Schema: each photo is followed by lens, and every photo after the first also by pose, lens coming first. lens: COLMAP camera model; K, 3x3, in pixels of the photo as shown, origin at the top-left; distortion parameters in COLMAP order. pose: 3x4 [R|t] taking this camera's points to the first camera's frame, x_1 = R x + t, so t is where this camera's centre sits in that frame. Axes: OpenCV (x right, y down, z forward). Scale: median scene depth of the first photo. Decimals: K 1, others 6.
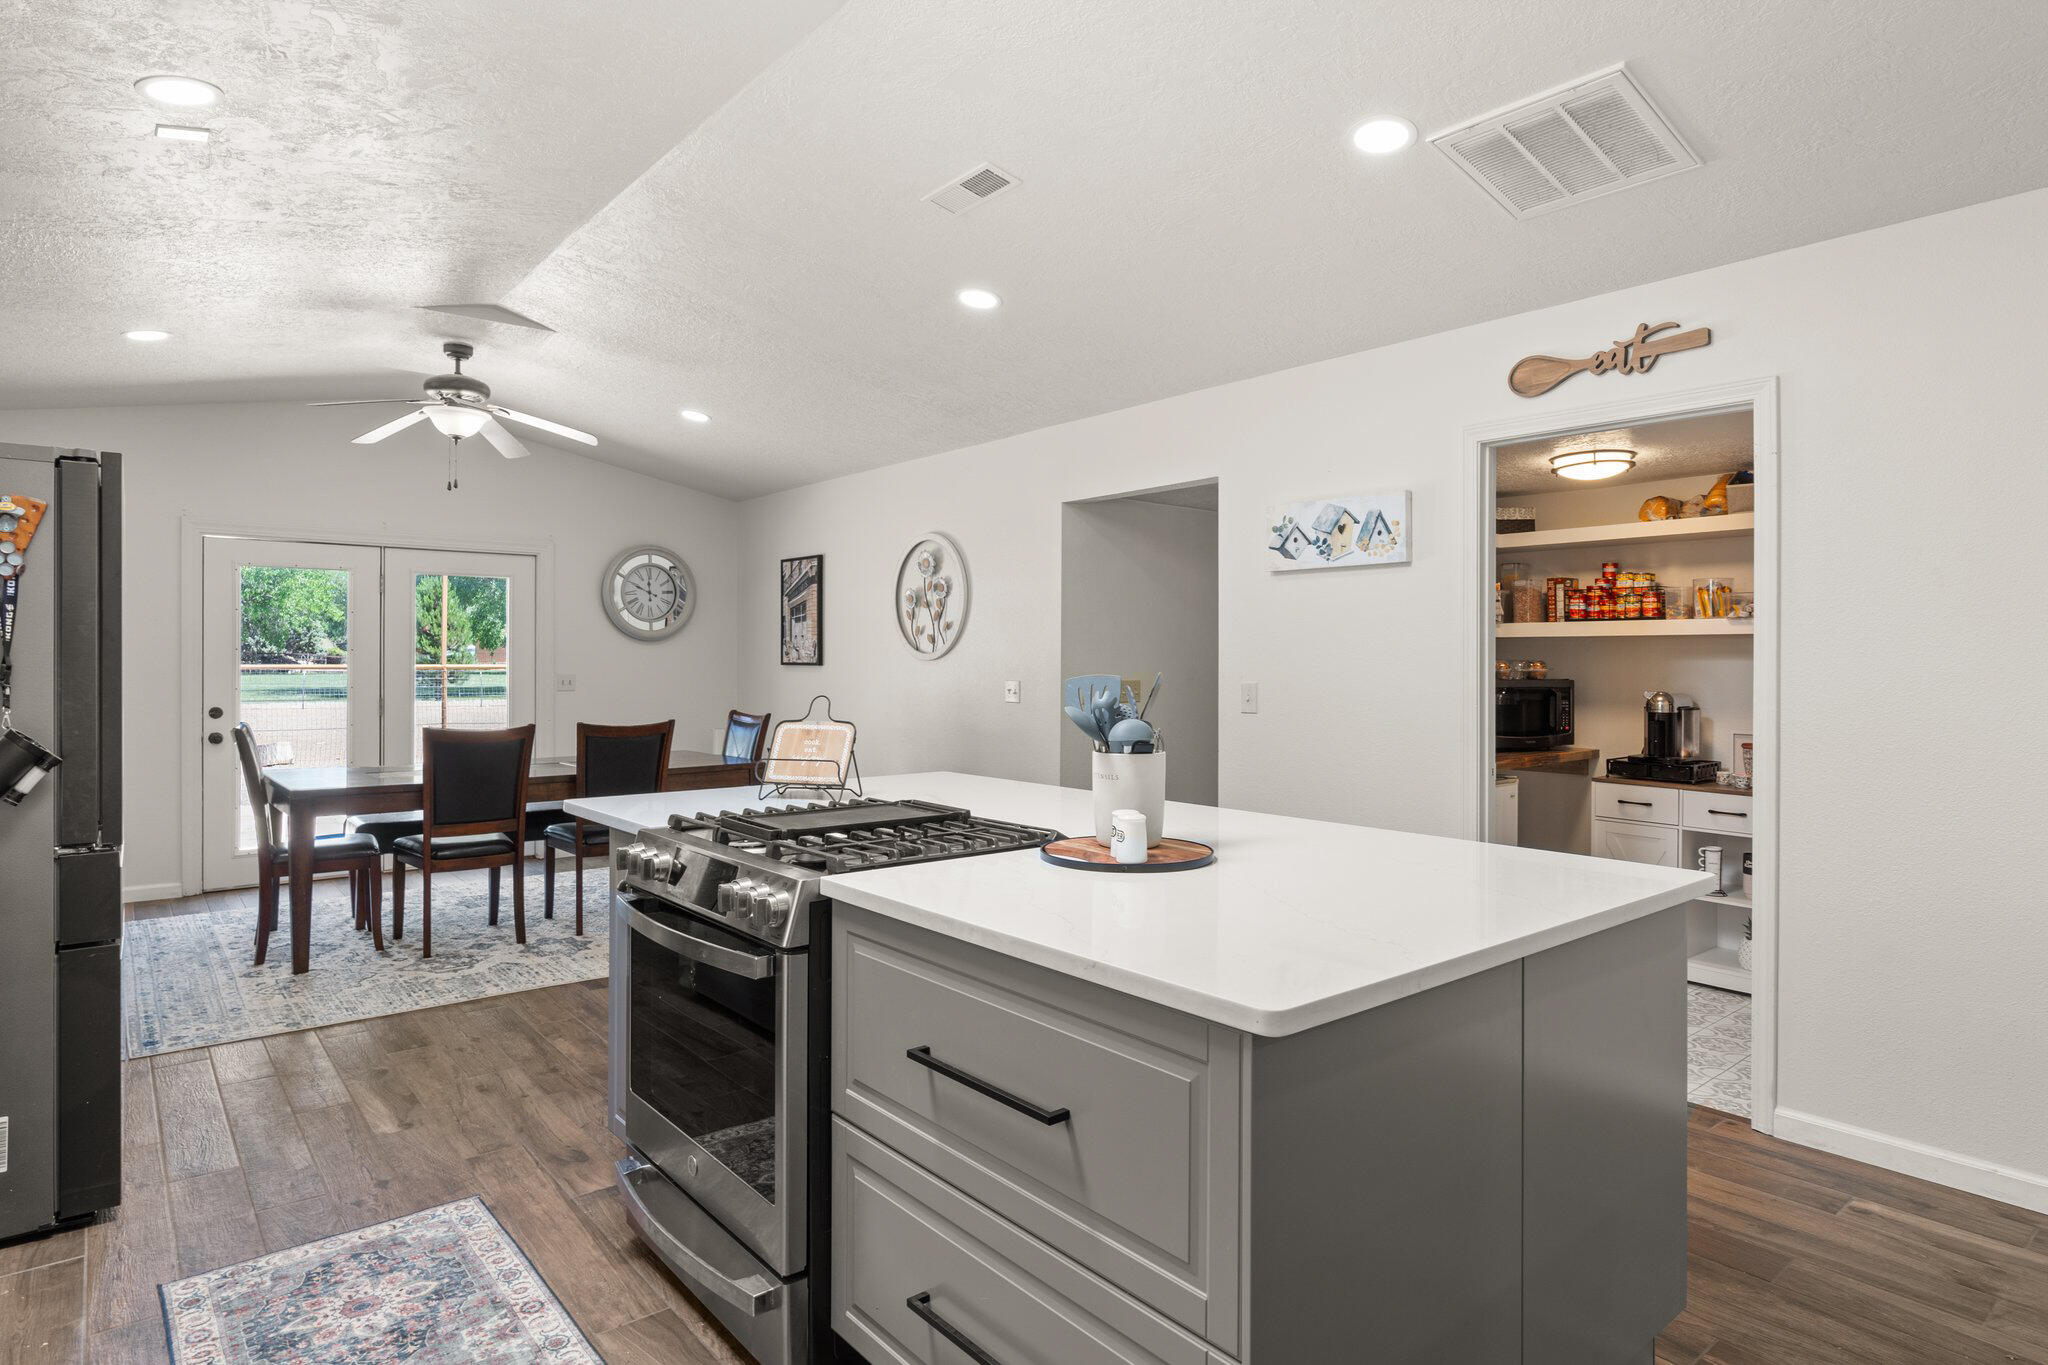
lens RADIAL K [[1110.3, 0, 1024.3], [0, 1110.3, 663.8], [0, 0, 1]] dist [-0.007707, 0.002043]
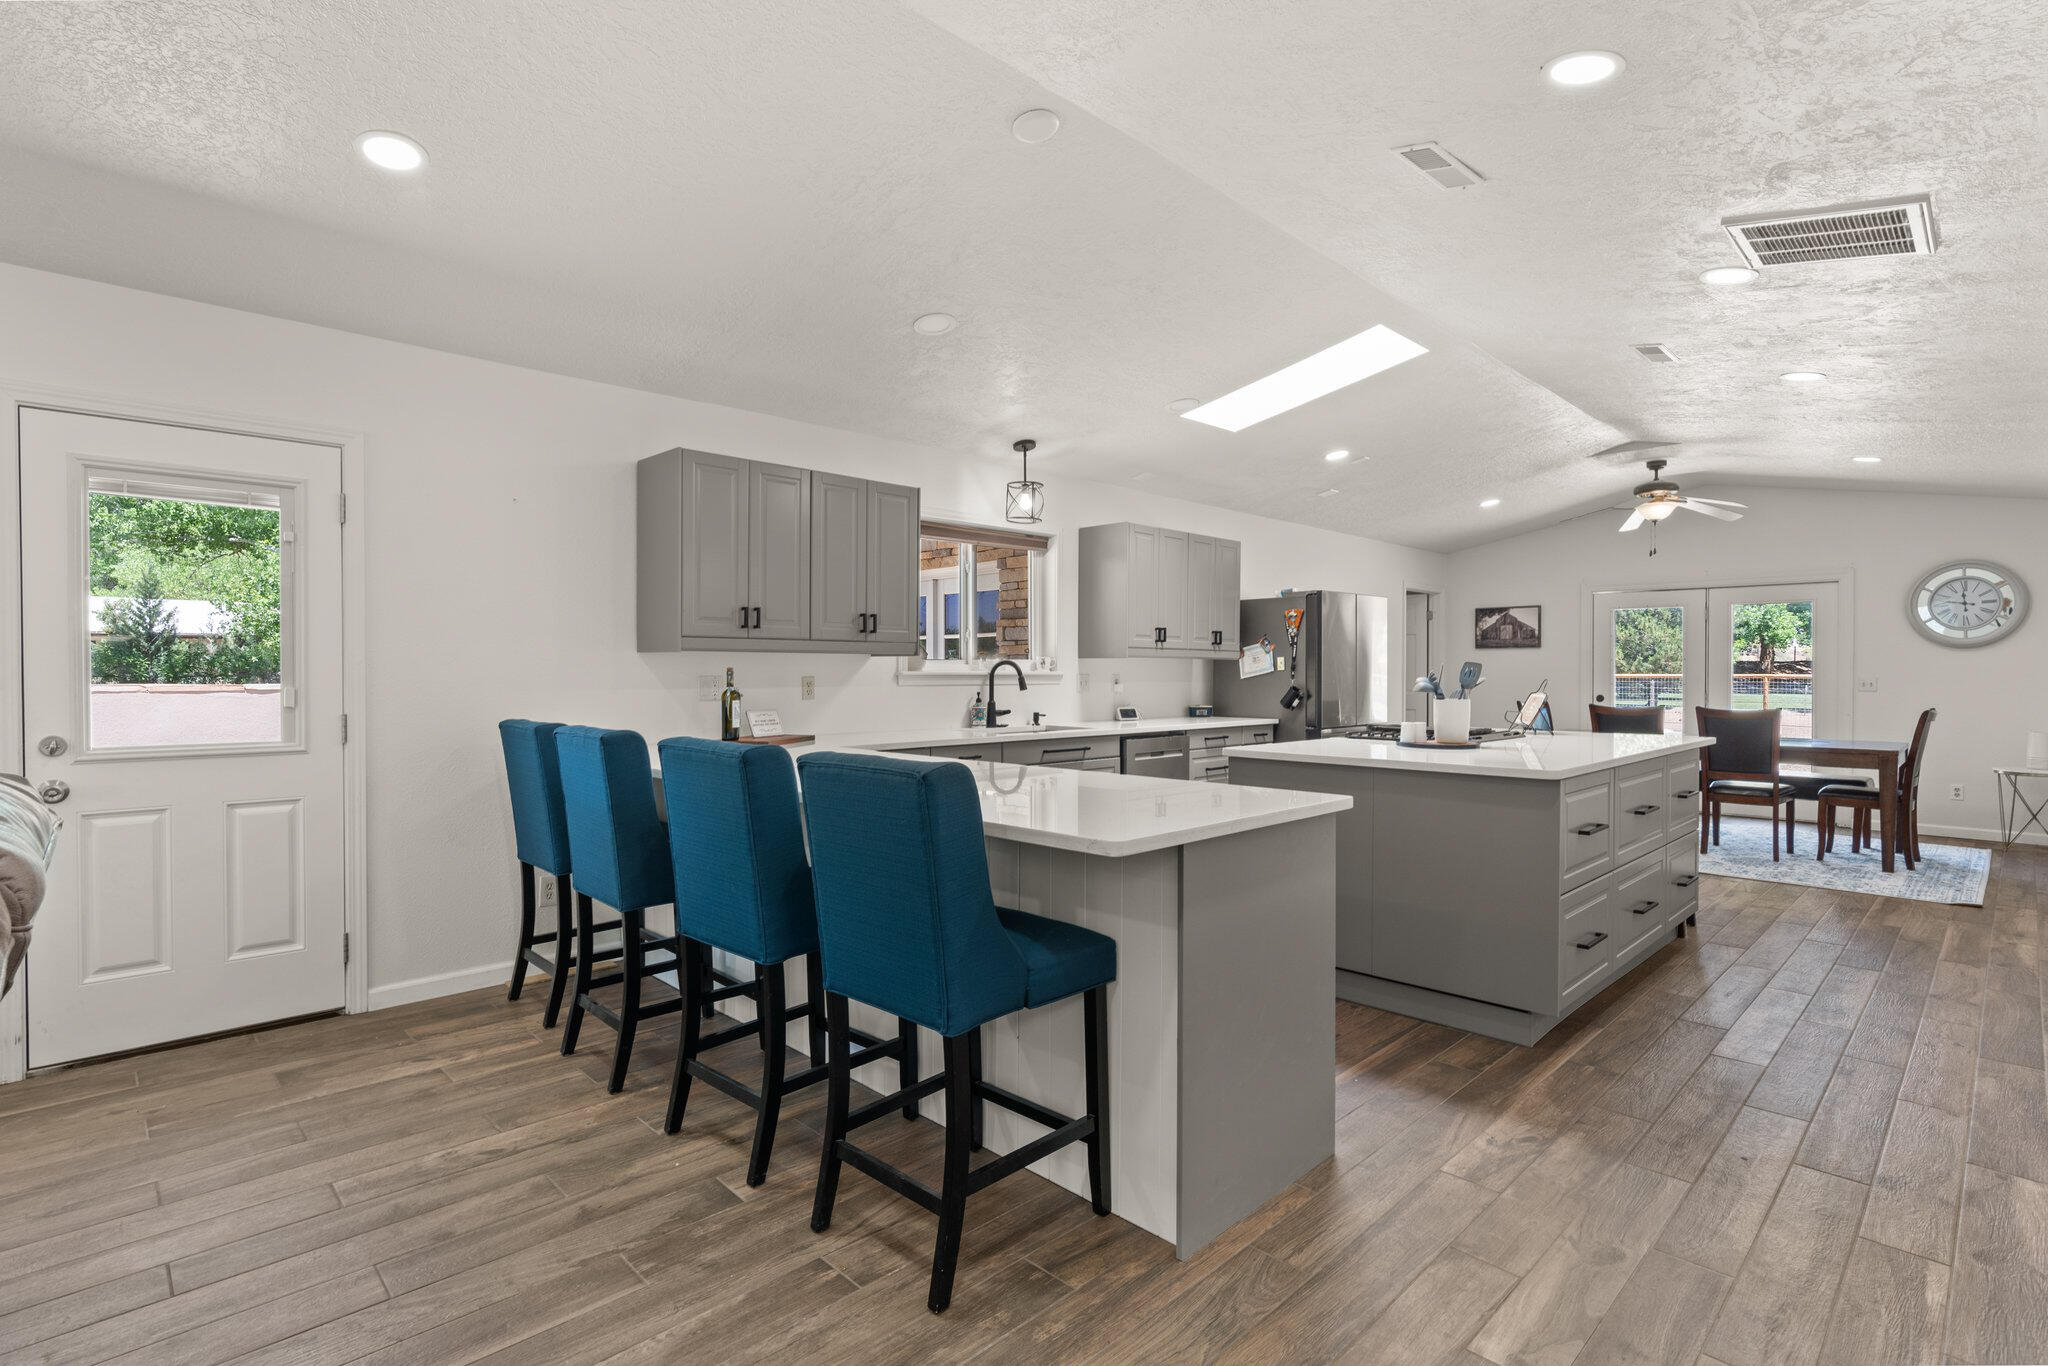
lens RADIAL K [[985.4, 0, 1007.7], [0, 985.4, 687.9], [0, 0, 1]] dist [-0.008611, 0.002937]
pose [[0.072441, 0.014403, -0.997269, 1.024703], [-0.005952, 0.999884, 0.014009, 0.019398], [0.997355, 0.004921, 0.072518, 0.001439]]
